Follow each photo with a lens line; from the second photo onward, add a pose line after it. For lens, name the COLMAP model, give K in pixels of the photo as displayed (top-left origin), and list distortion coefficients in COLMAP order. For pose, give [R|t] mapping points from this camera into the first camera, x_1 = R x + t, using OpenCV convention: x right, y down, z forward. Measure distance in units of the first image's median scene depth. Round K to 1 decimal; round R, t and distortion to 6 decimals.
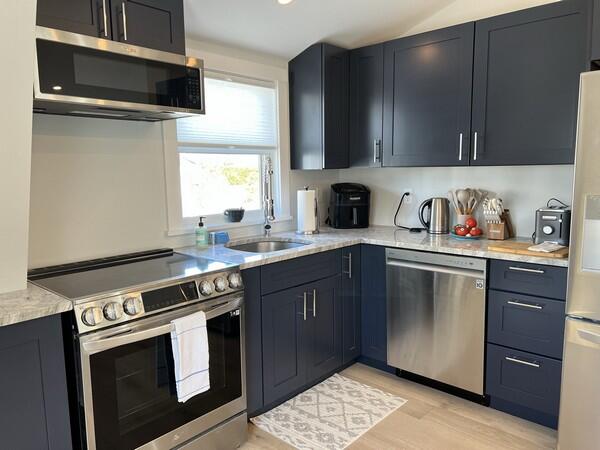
lens RADIAL K [[447.3, 0, 300.0], [0, 447.3, 225.0], [0, 0, 1]] dist [0.002907, -0.006826]
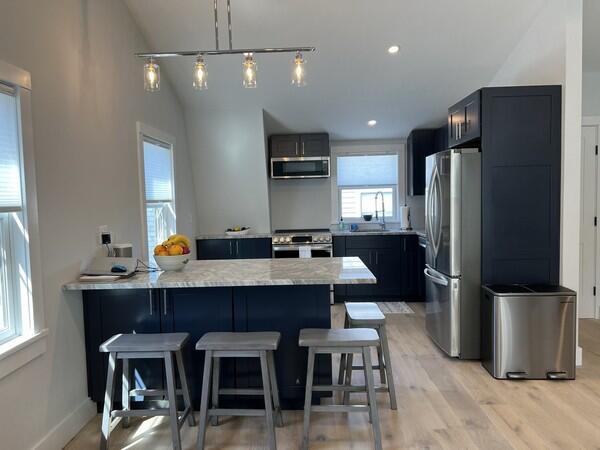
lens RADIAL K [[447.3, 0, 300.0], [0, 447.3, 225.0], [0, 0, 1]] dist [0.002907, -0.006826]
pose [[0.658681, 0.040390, -0.751337, 1.205231], [-0.071116, 0.997430, -0.008727, 0.052661], [0.749054, 0.059180, 0.659861, -0.622242]]
